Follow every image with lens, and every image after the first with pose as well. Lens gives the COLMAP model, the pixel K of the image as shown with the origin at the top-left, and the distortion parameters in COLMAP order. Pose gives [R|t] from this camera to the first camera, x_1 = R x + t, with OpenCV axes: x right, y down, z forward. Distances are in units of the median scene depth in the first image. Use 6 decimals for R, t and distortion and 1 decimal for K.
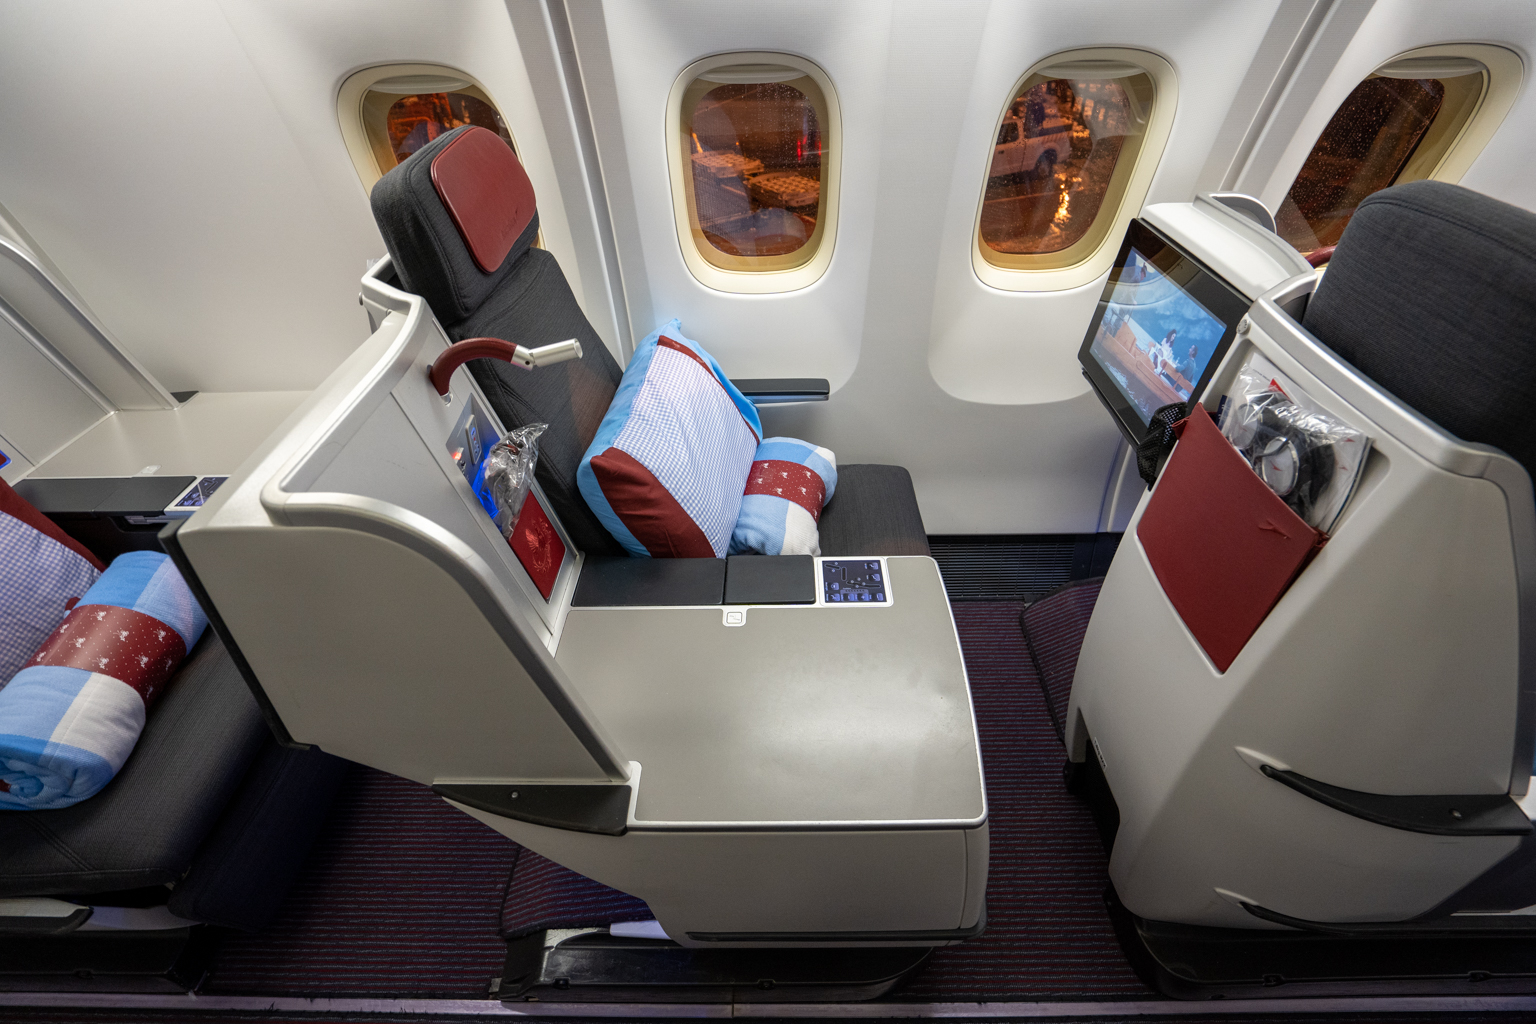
lens RADIAL K [[700.7, 0, 763.1], [0, 700.7, 514.9], [0, 0, 1]] dist [-0.036536, 0.010116]
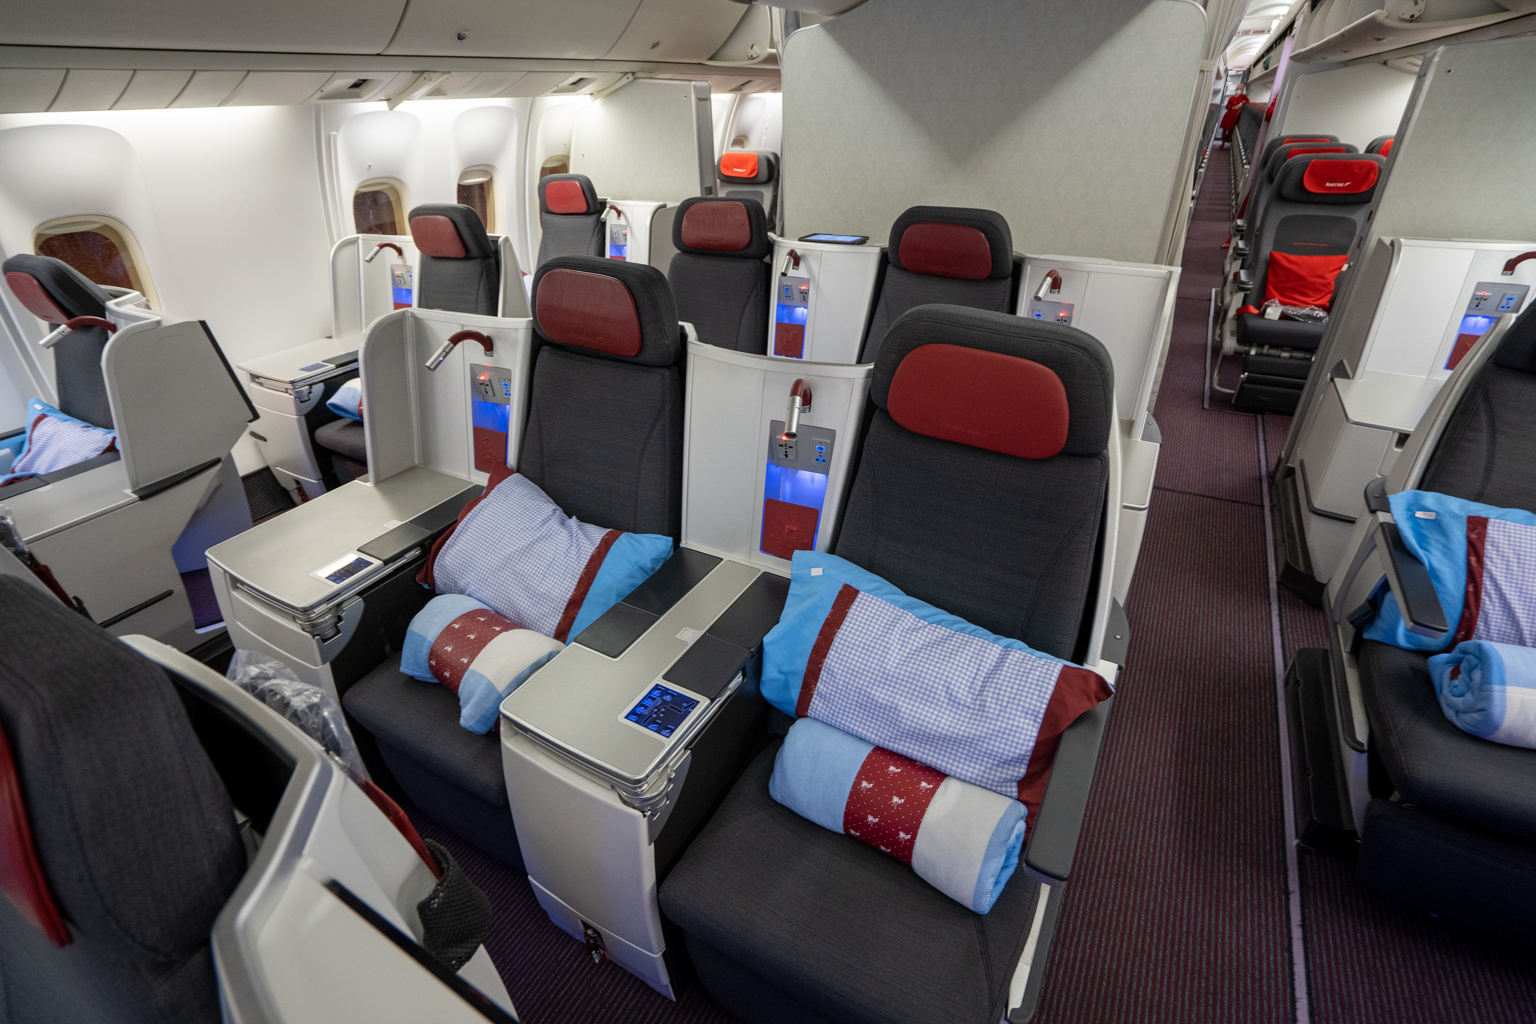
lens RADIAL K [[700.7, 0, 763.1], [0, 700.7, 514.9], [0, 0, 1]] dist [-0.036536, 0.010116]
pose [[-0.494092, 0.474161, -0.728728, 0.330008], [-0.512838, 0.517884, 0.684685, 0.007843], [0.702048, 0.712016, -0.012714, -0.149539]]
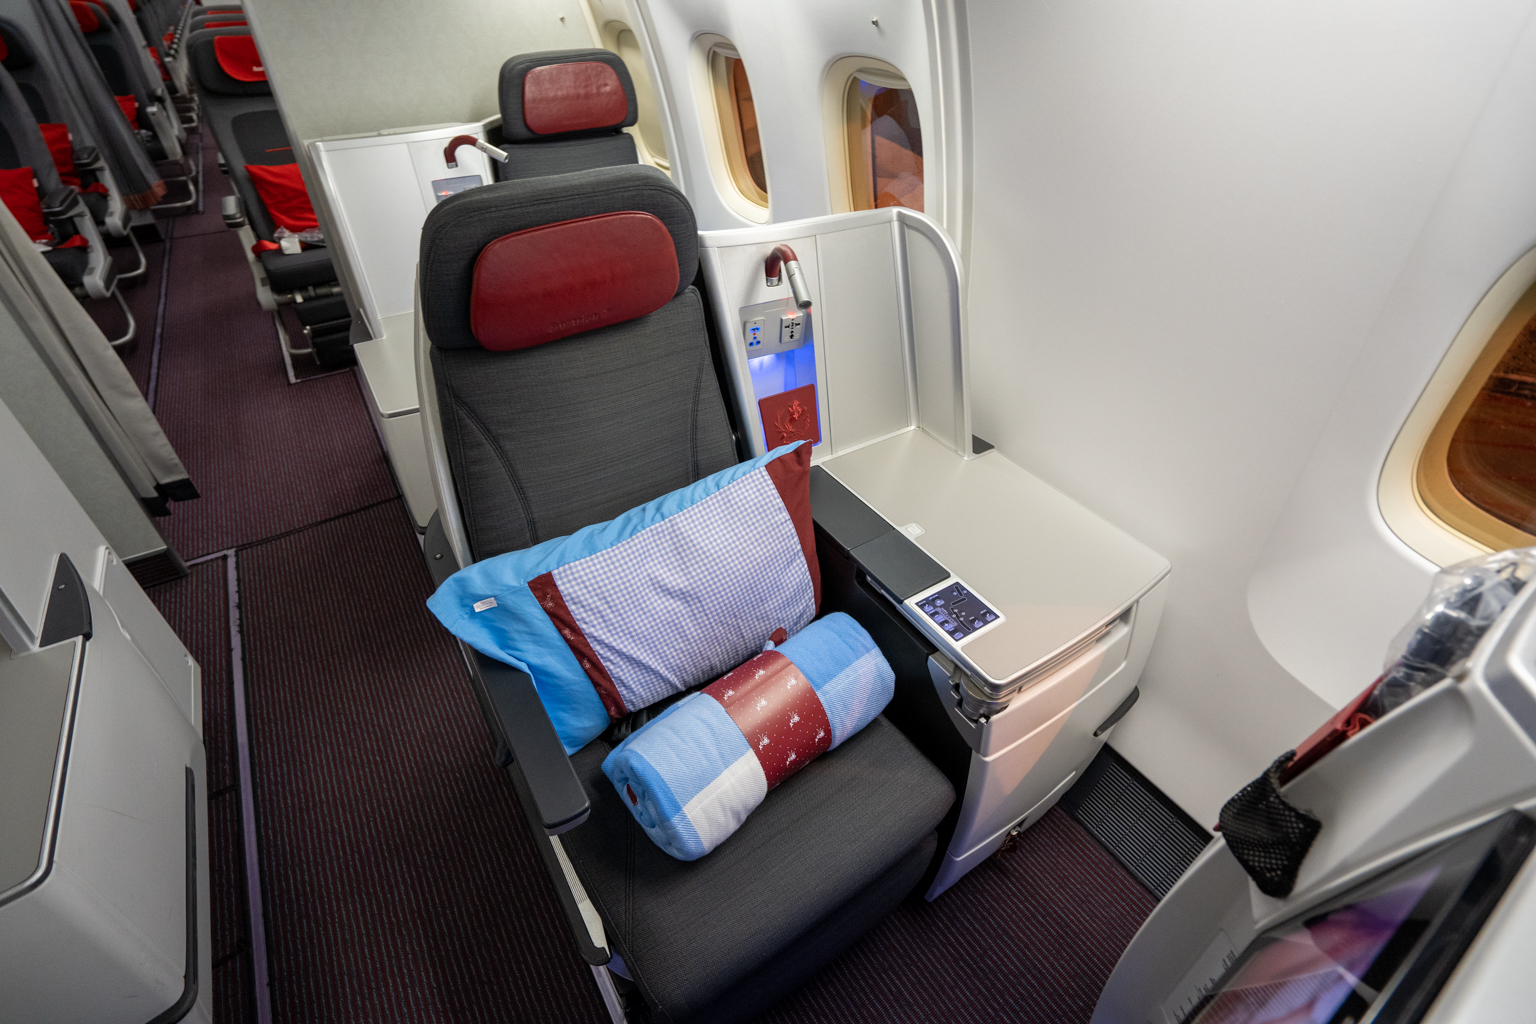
lens RADIAL K [[711.1, 0, 768.0], [0, 711.1, 514.3], [0, 0, 1]] dist [-0.059012, 0.021785]
pose [[0.550965, 0.541324, -0.635143, -0.495782], [-0.548167, 0.808618, 0.213659, -0.194426], [0.629247, 0.230445, 0.742256, 0.240403]]
